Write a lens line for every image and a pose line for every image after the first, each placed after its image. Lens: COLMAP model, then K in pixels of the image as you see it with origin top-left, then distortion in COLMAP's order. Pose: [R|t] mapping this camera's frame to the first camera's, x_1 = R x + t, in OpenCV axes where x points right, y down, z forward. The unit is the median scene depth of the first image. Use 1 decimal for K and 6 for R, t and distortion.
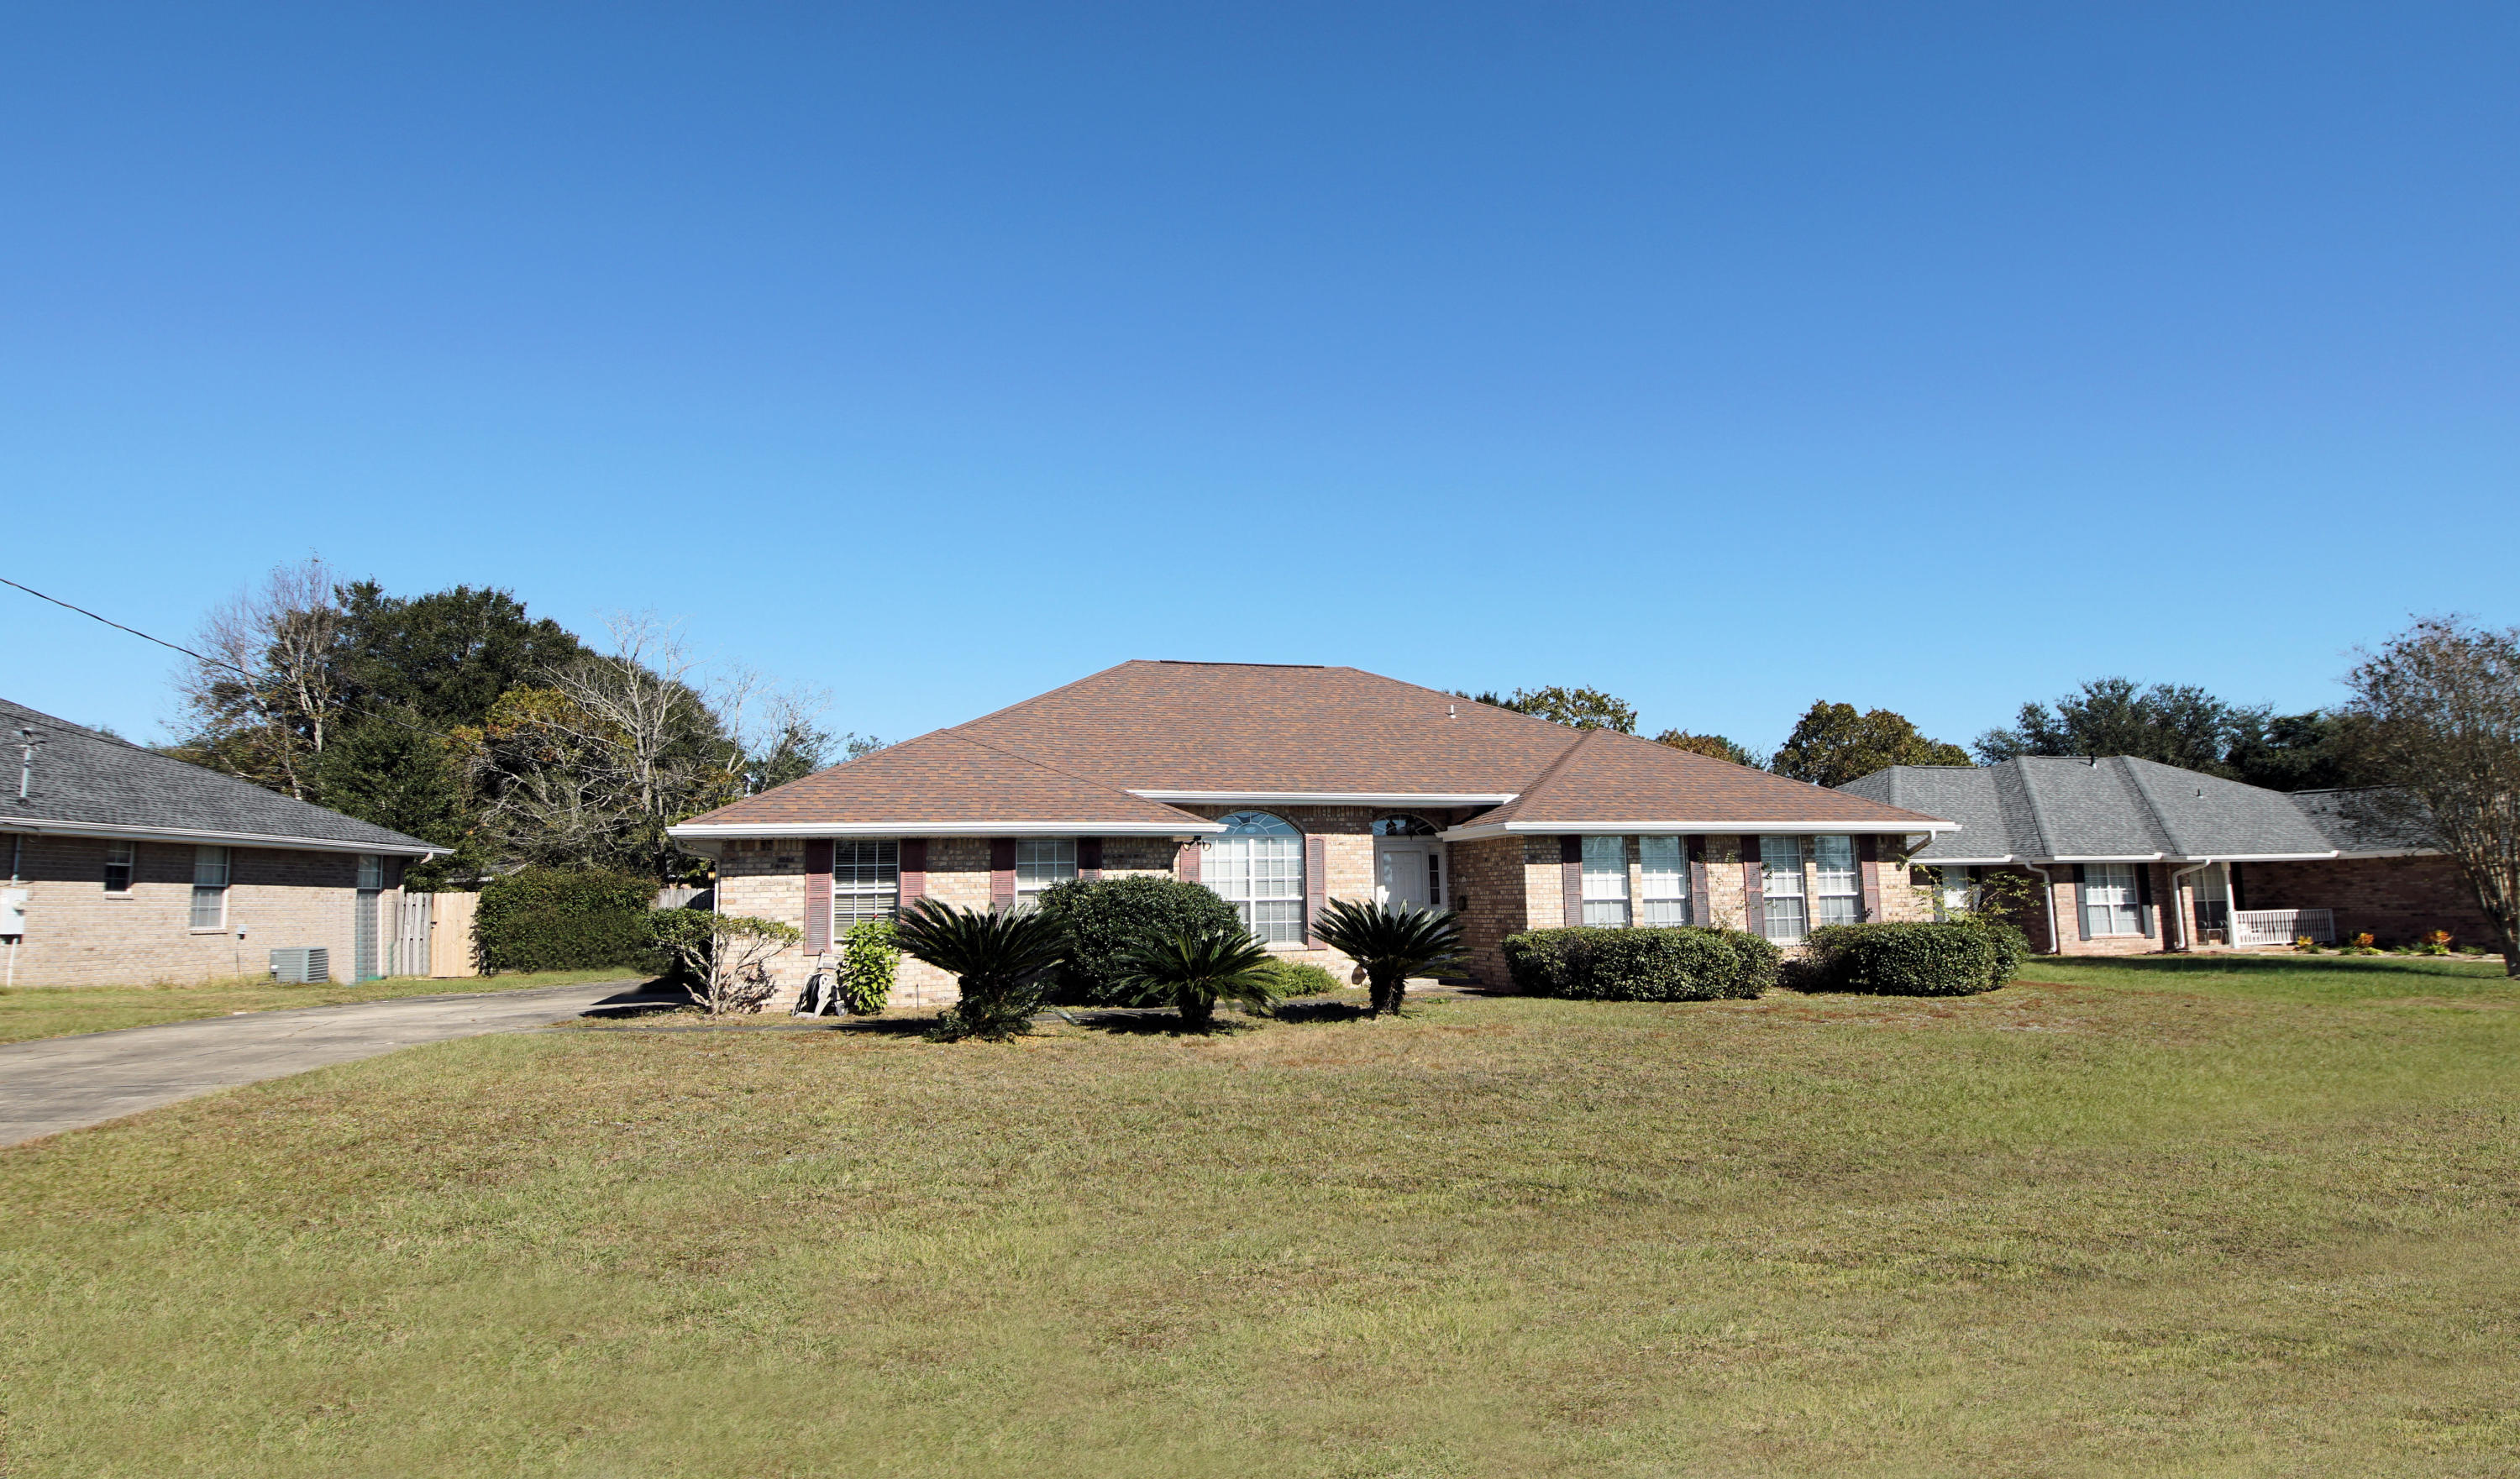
lens RADIAL K [[1383.4, 0, 1275.8], [0, 1383.4, 701.0], [0, 0, 1]] dist [0.008626, 0.000050]
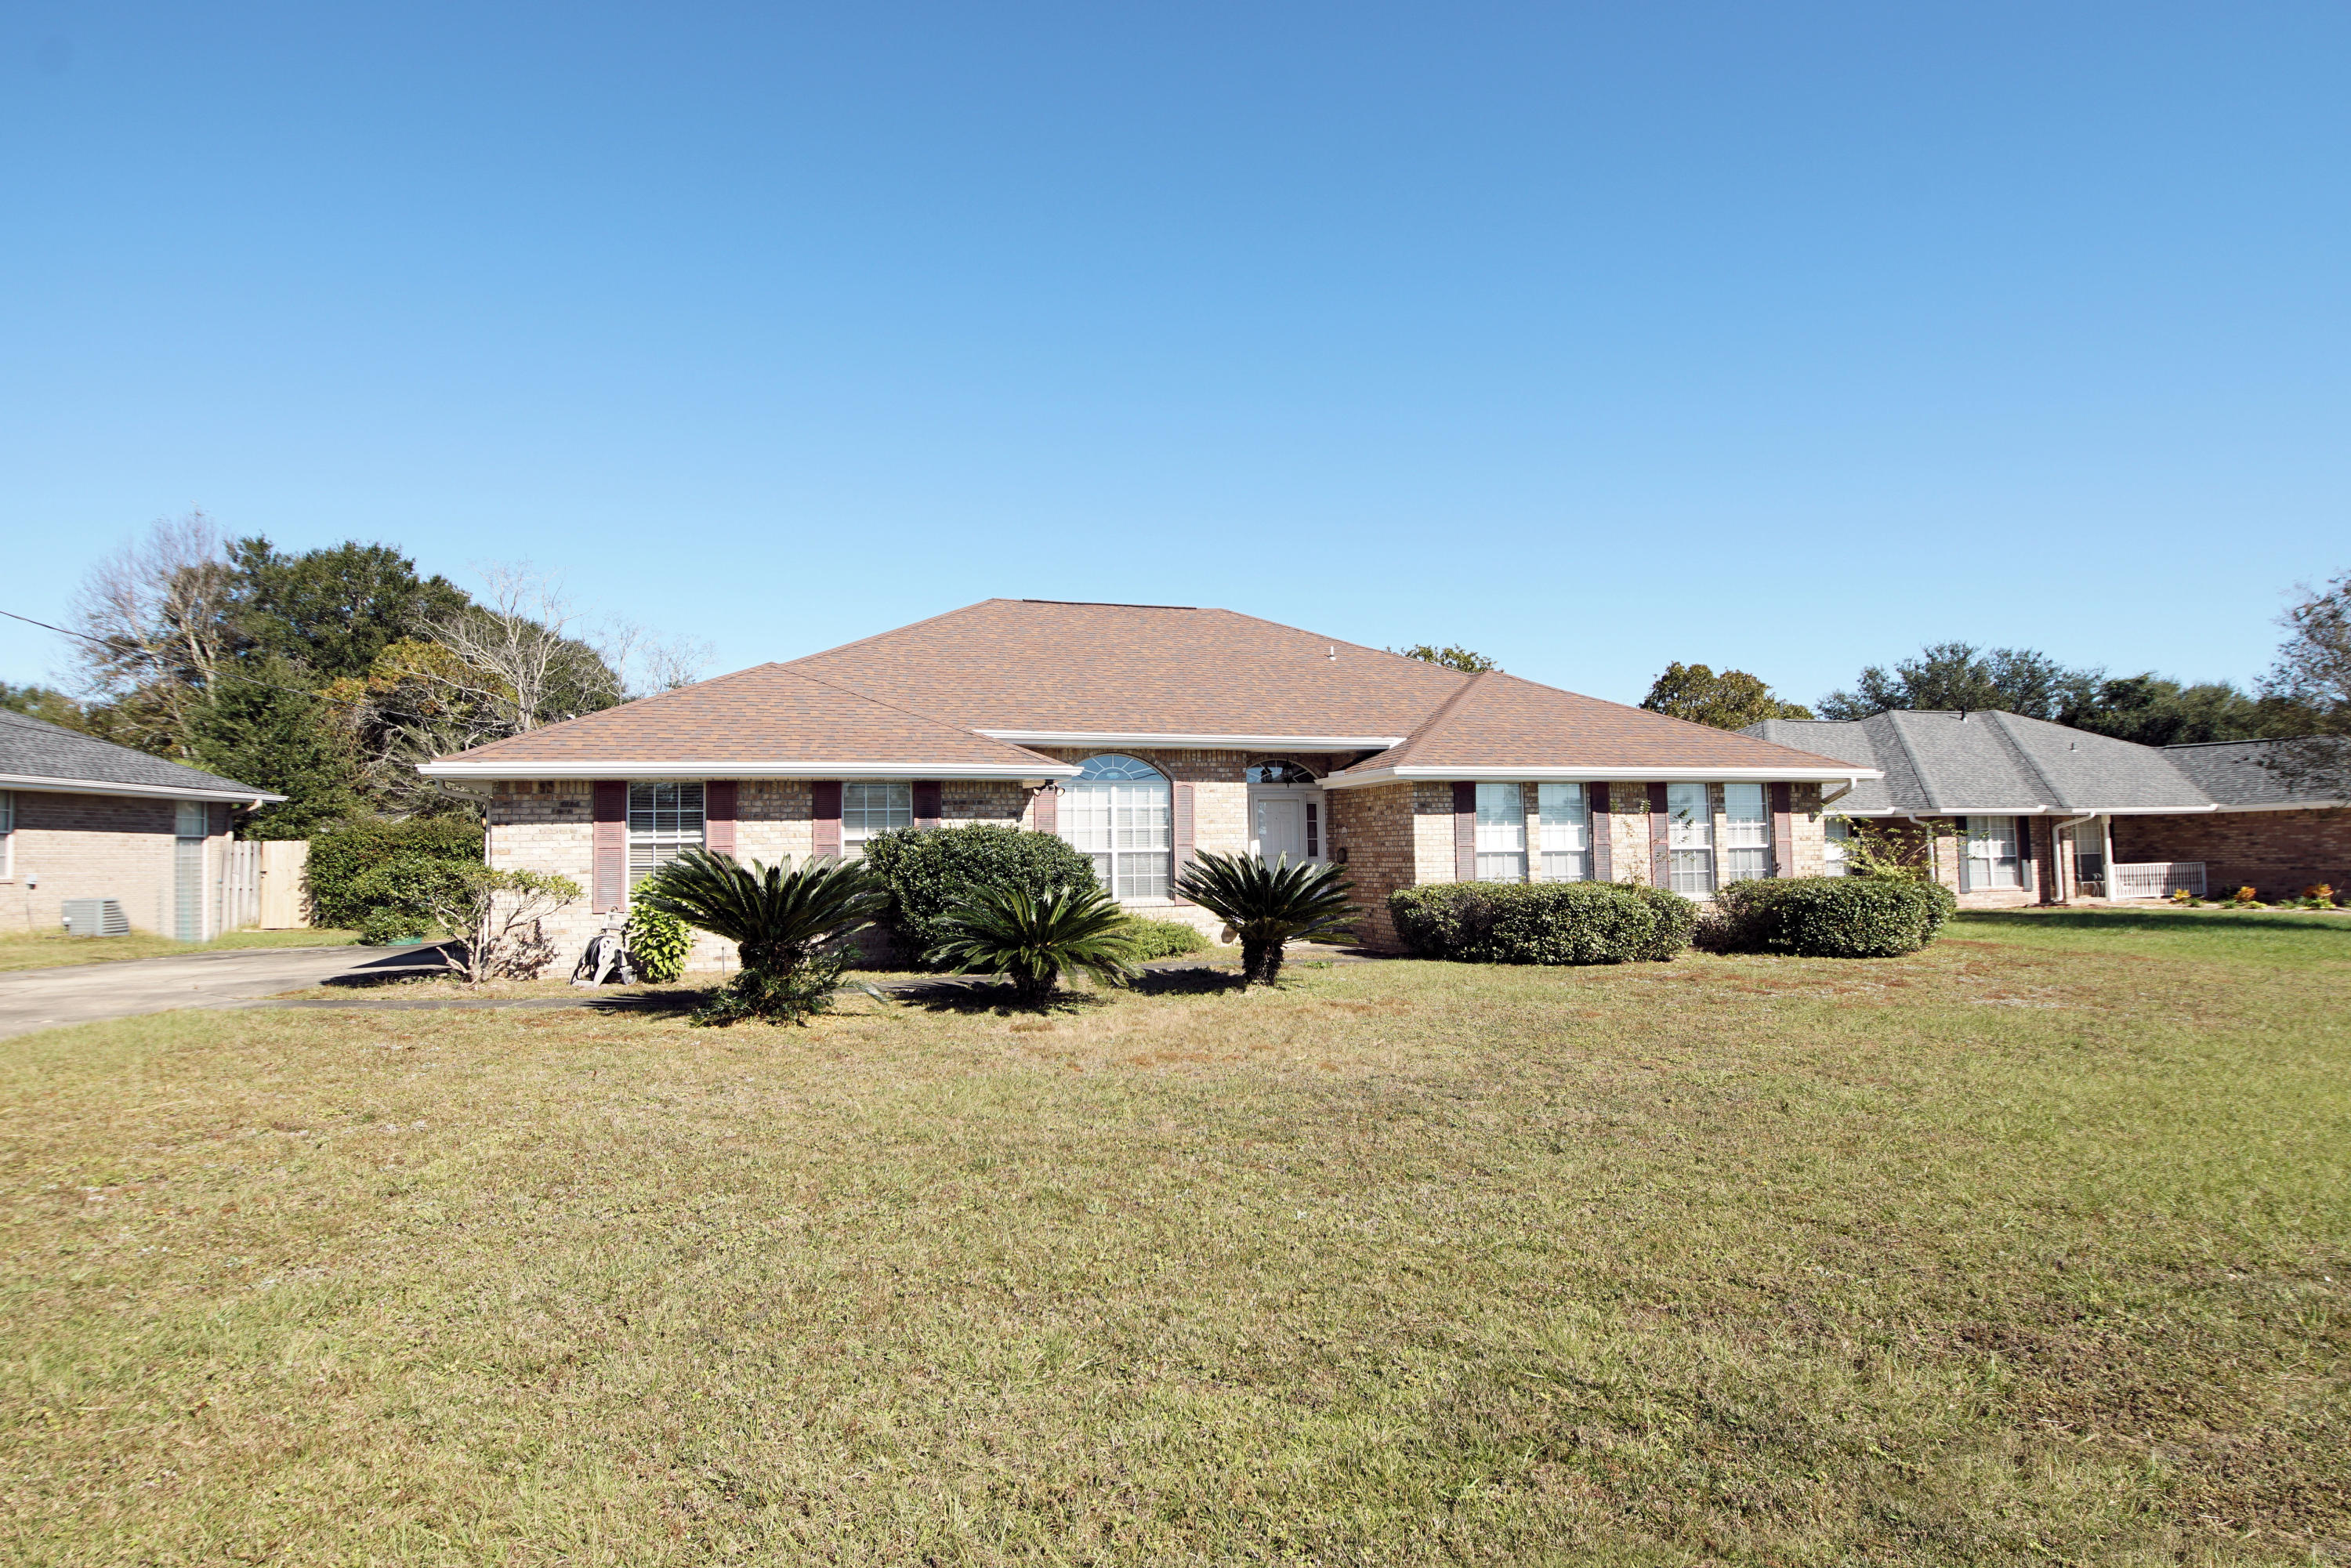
lens RADIAL K [[1249.6, 0, 1164.6], [0, 1249.6, 772.0], [0, 0, 1]] dist [0.011975, -0.011652]
pose [[0.999981, 0.002844, 0.005476, 0.011330], [-0.003271, 0.996812, 0.079719, 0.024920], [-0.005232, -0.079735, 0.996802, 0.176900]]
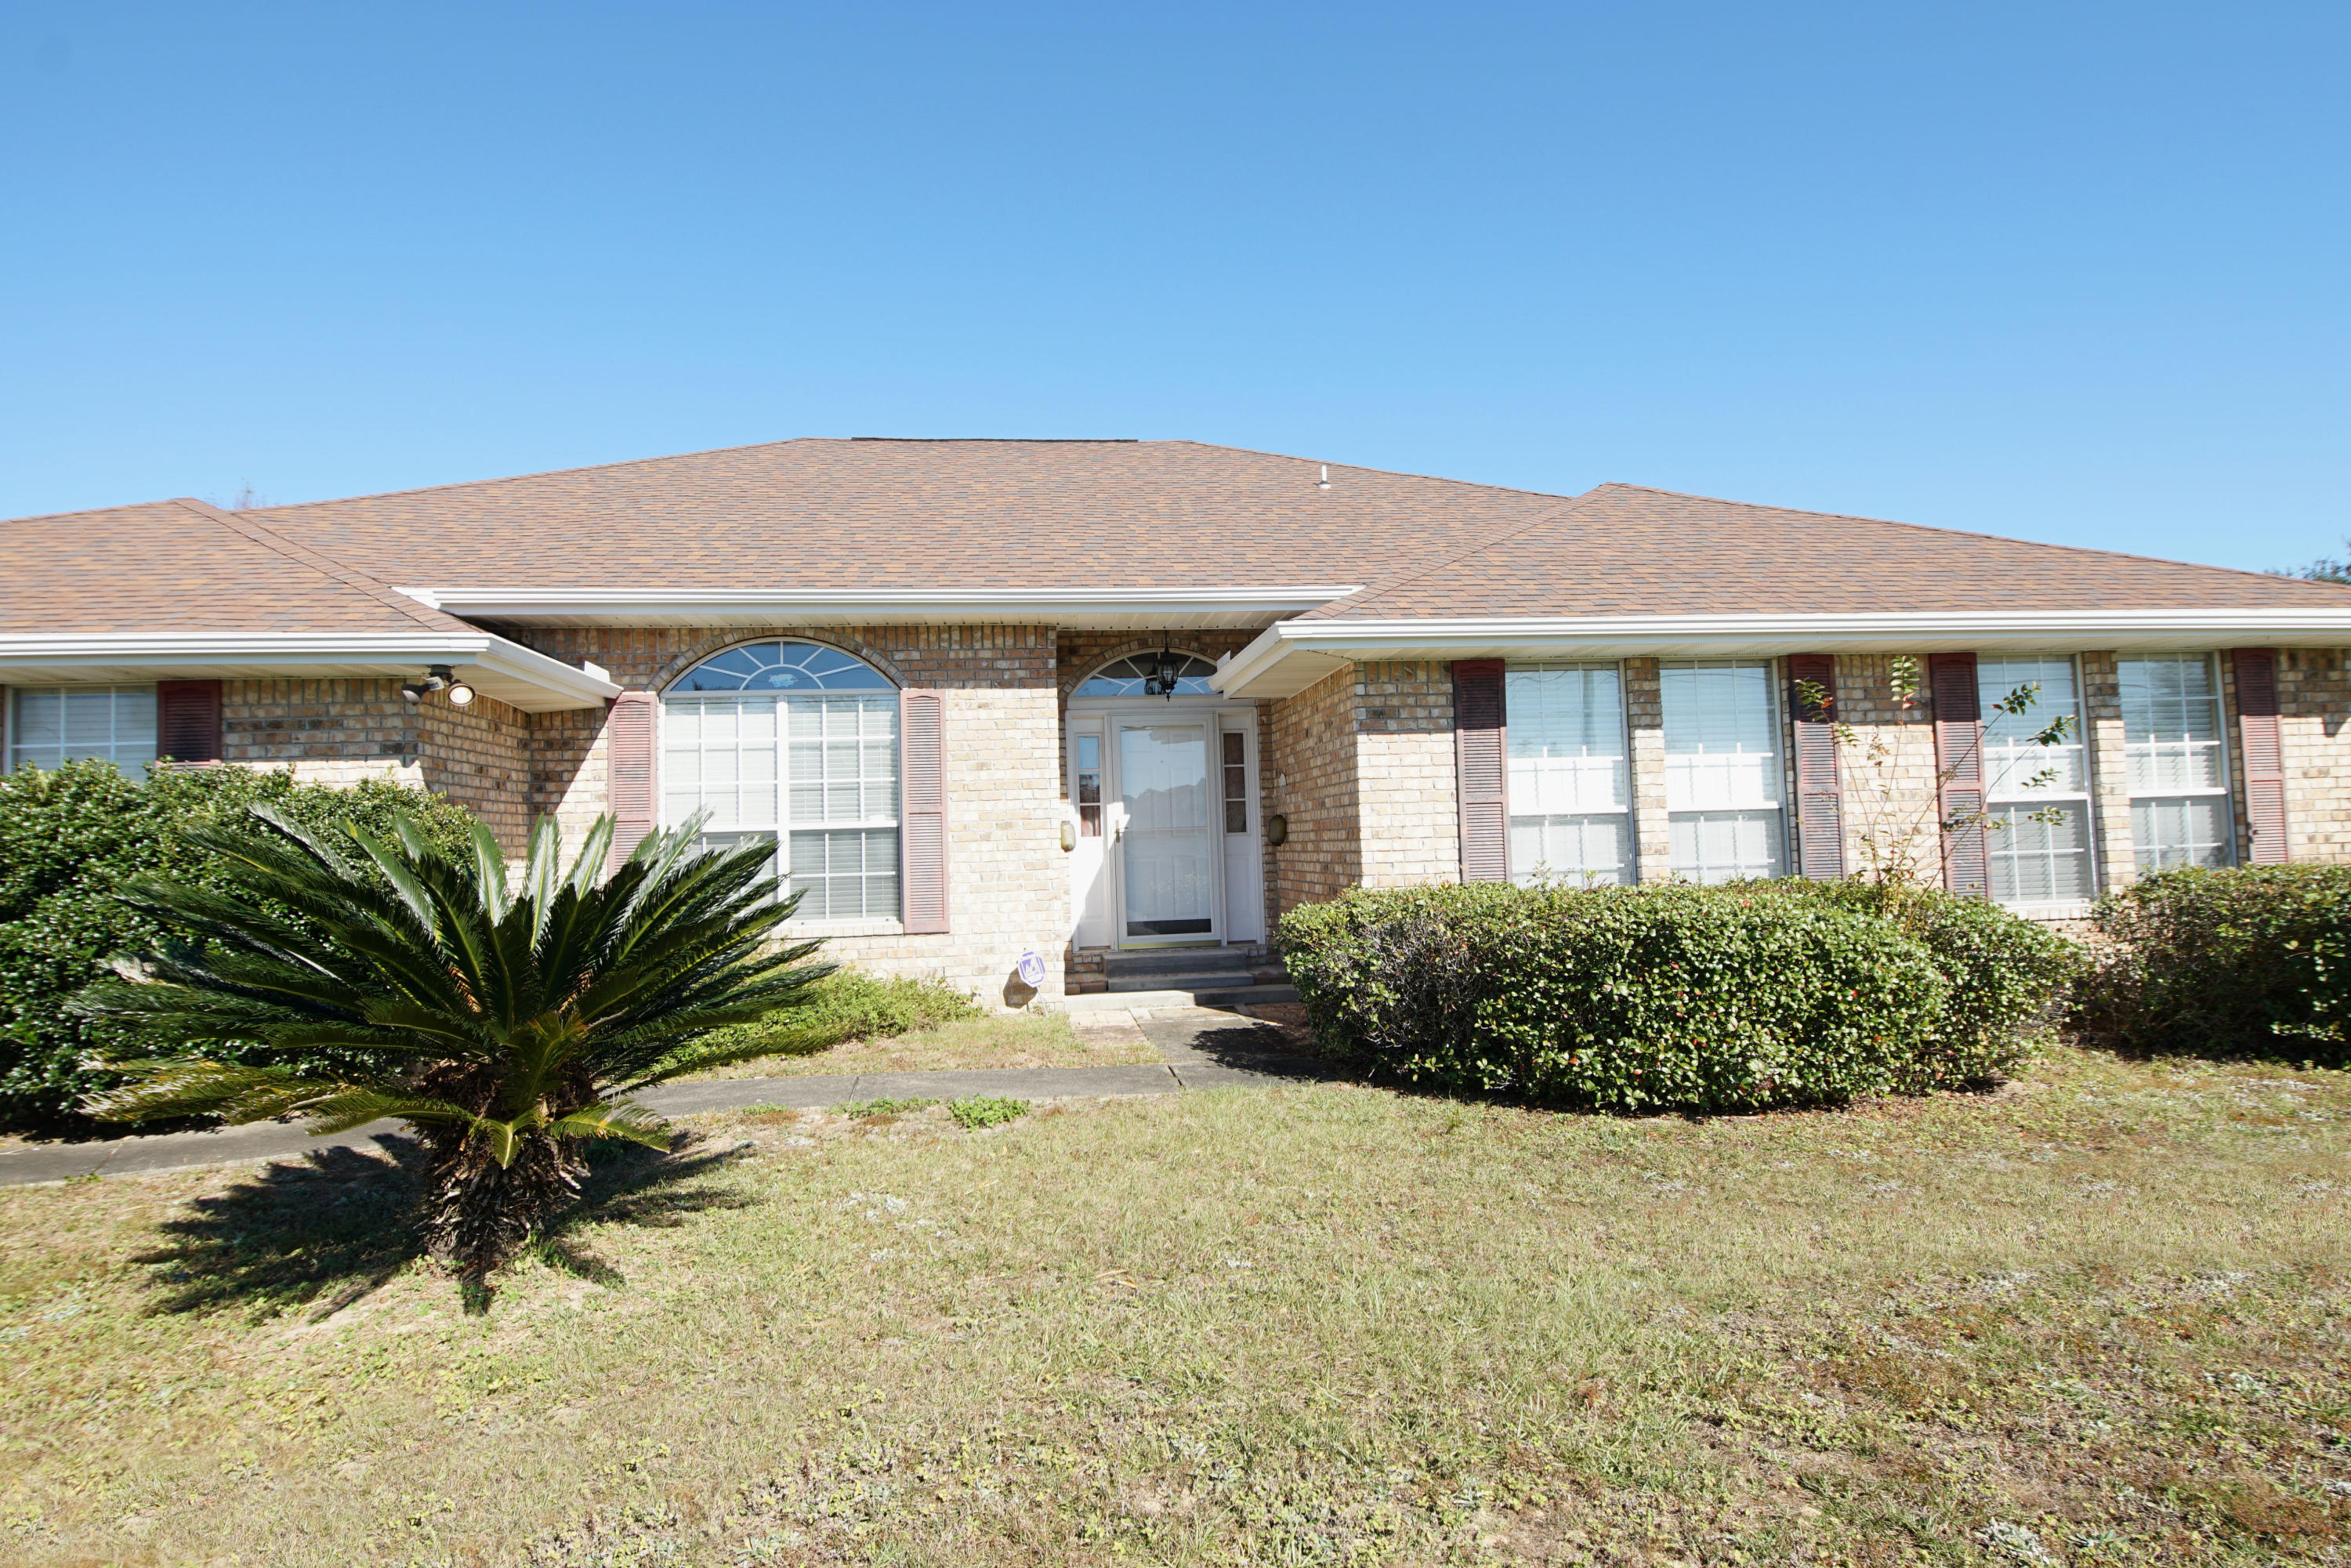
lens RADIAL K [[1249.6, 0, 1167.0], [0, 1249.6, 776.3], [0, 0, 1]] dist [0.011975, -0.011652]
pose [[0.982637, -0.022677, -0.184150, 0.184200], [0.040184, 0.994957, 0.091902, 0.090610], [0.181137, -0.097706, 0.978592, 0.598992]]
